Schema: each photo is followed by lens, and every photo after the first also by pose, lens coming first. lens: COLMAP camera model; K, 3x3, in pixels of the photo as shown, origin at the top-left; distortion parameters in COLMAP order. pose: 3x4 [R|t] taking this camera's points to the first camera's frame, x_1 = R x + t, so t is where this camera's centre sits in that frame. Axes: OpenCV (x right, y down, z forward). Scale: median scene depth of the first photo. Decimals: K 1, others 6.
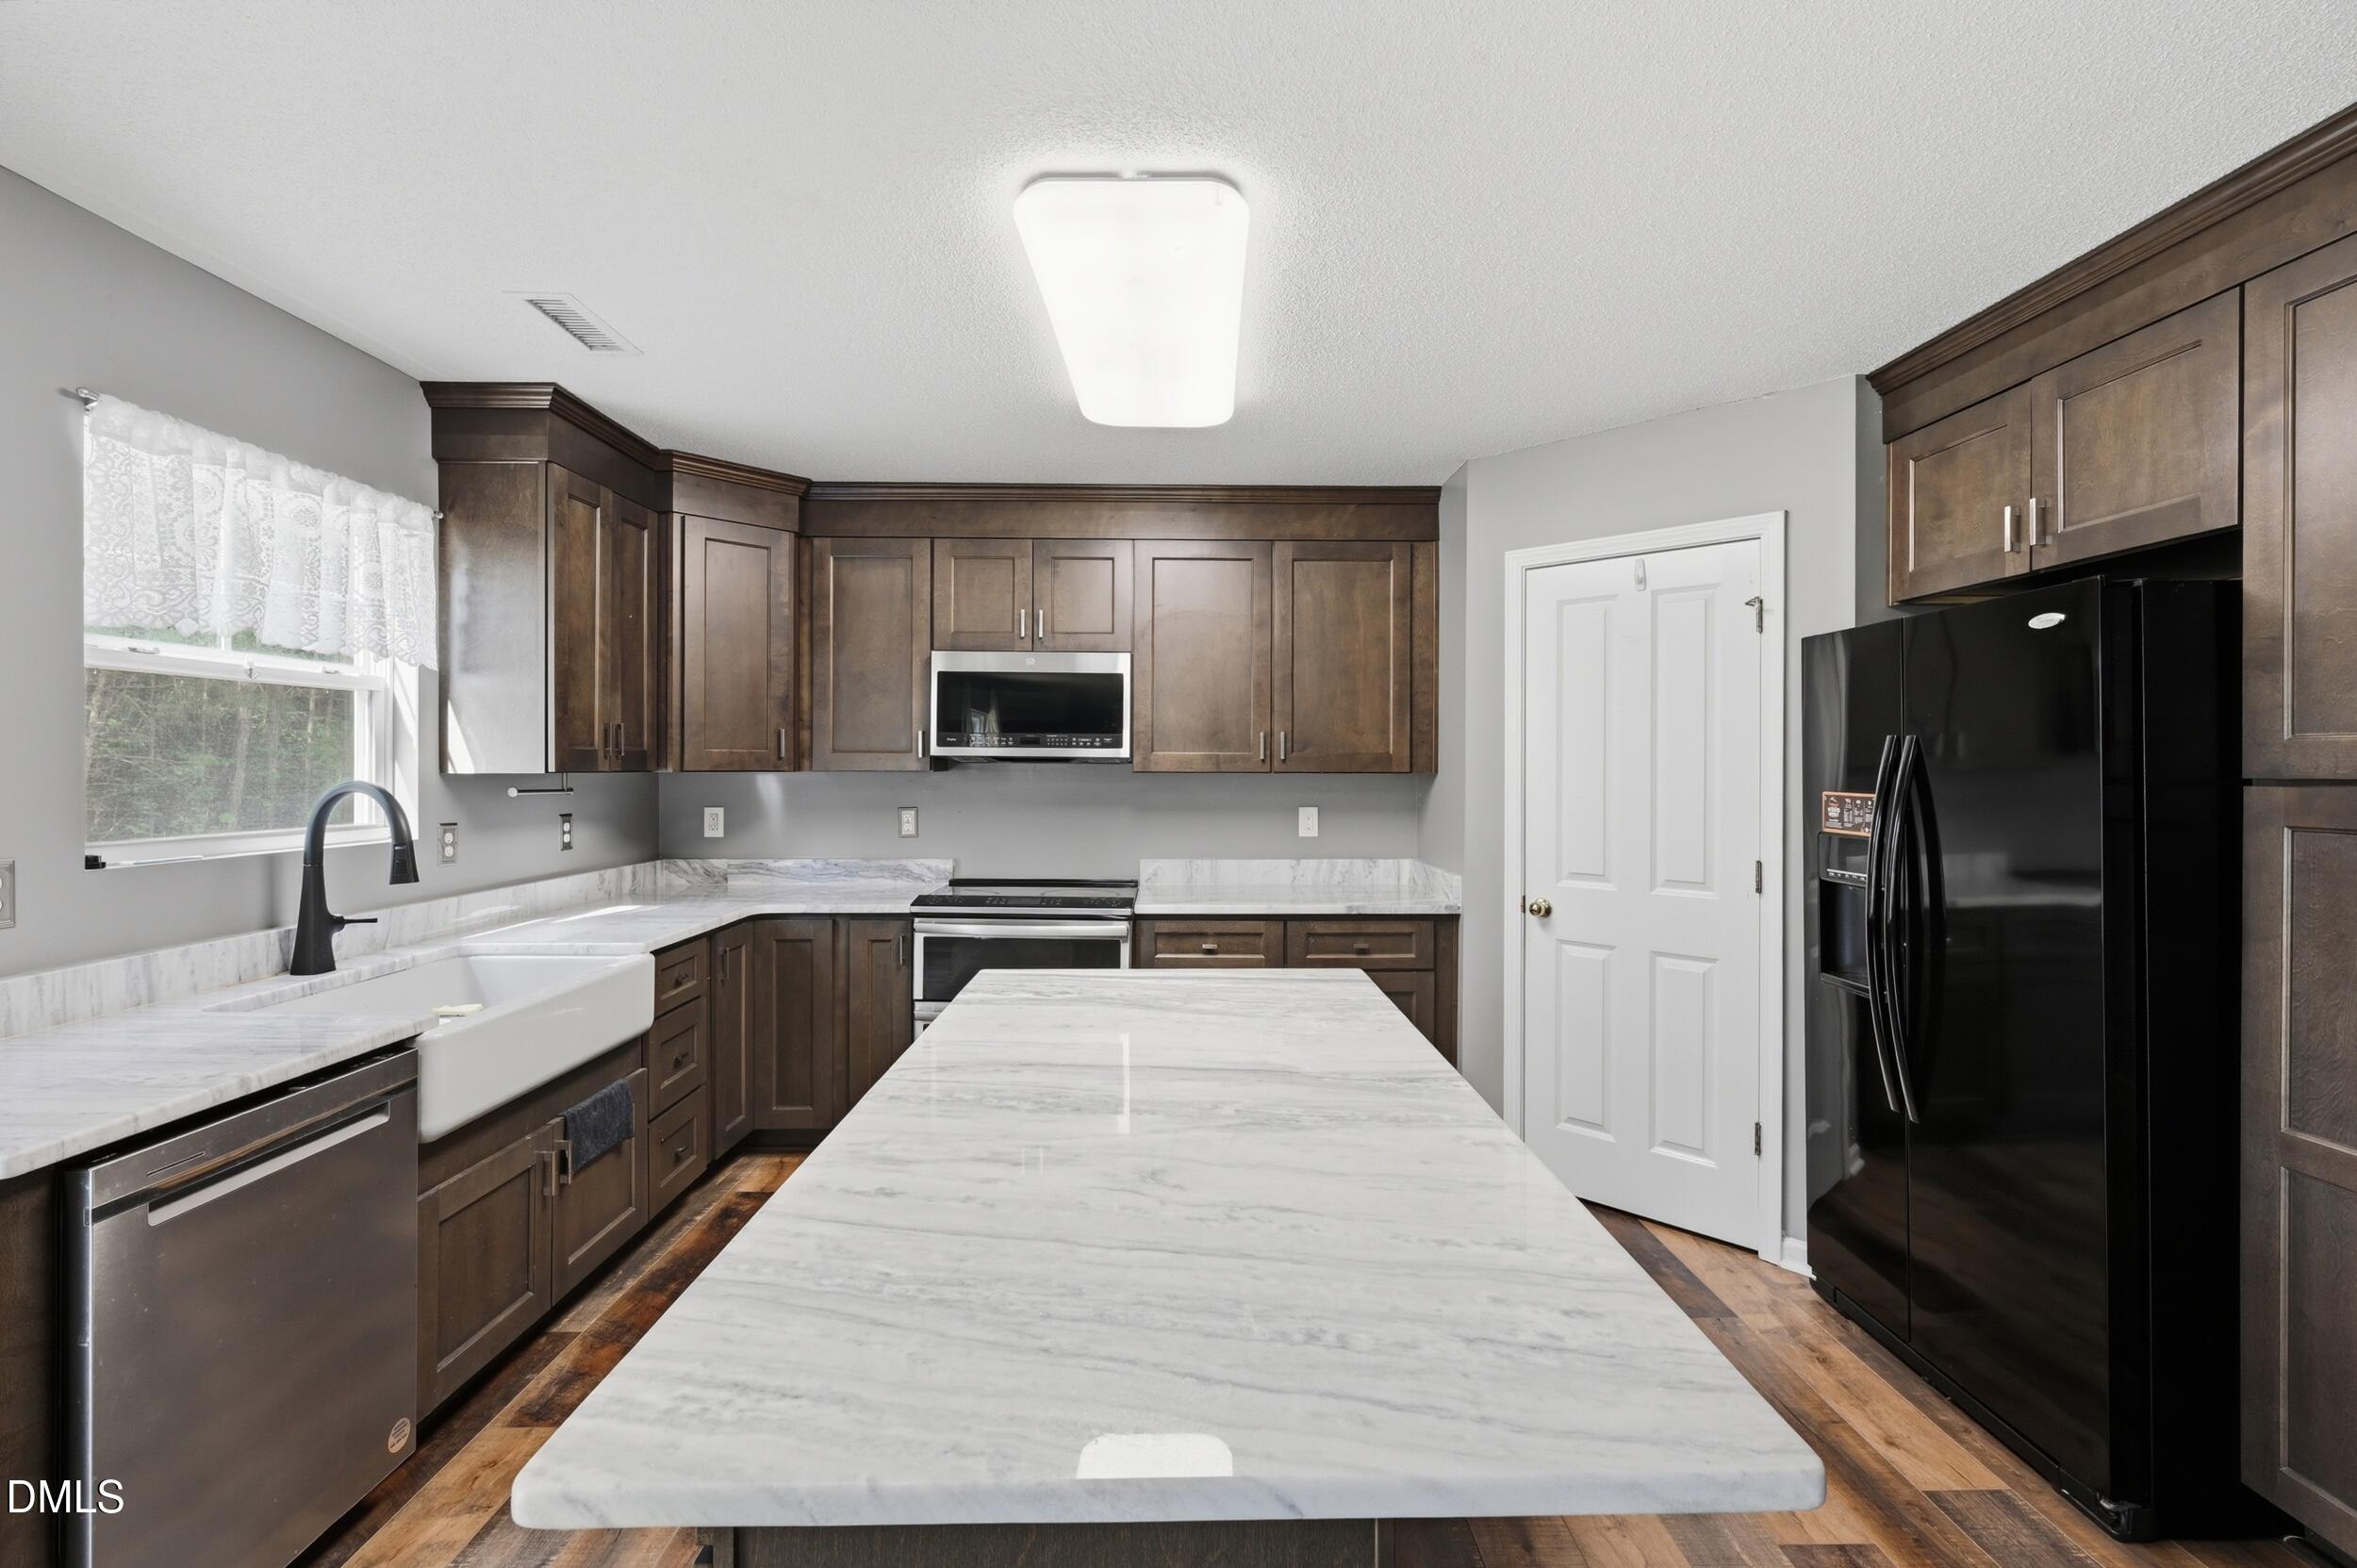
lens RADIAL K [[941.3, 0, 1178.6], [0, 941.3, 768.1], [0, 0, 1]] dist [0.000115, 0.000314]
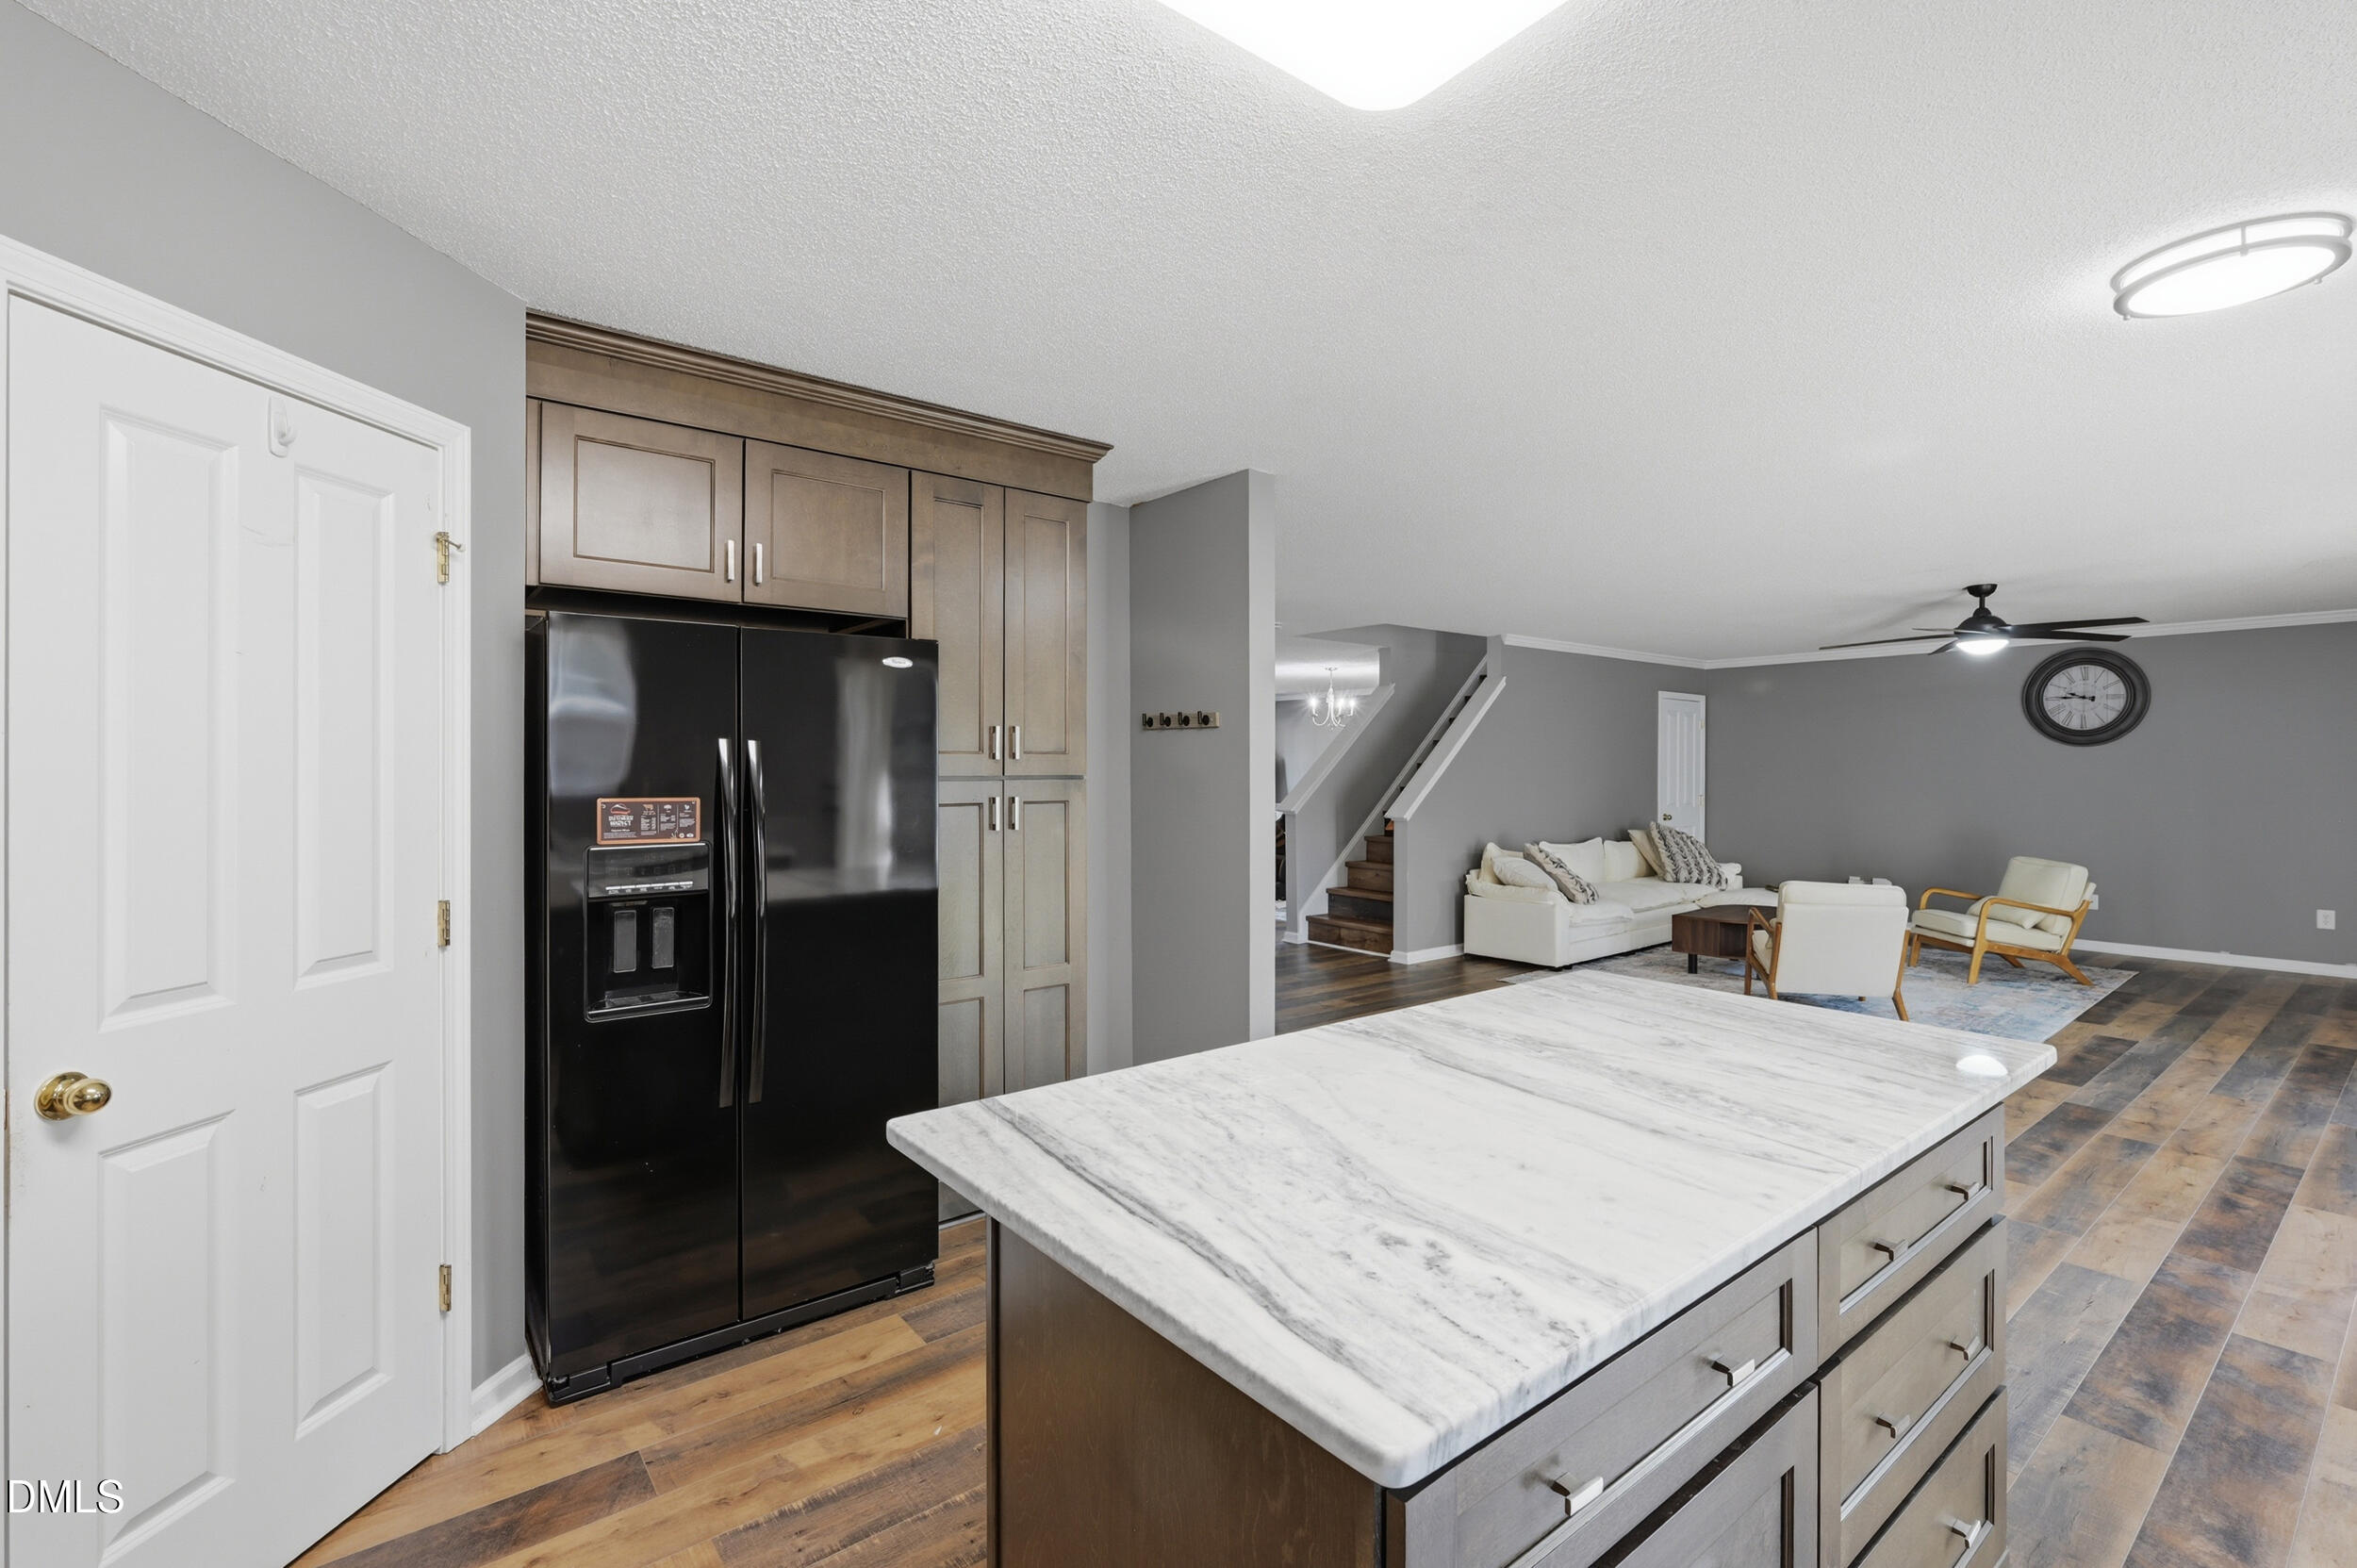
lens RADIAL K [[1046.8, 0, 1178.5], [0, 1046.8, 784.0], [0, 0, 1]] dist [-0.000348, -0.000097]
pose [[-0.590106, -0.010057, 0.807263, -0.425871], [-0.001181, 0.999932, 0.011594, 0.000249], [-0.807325, 0.005888, -0.590078, 1.230411]]
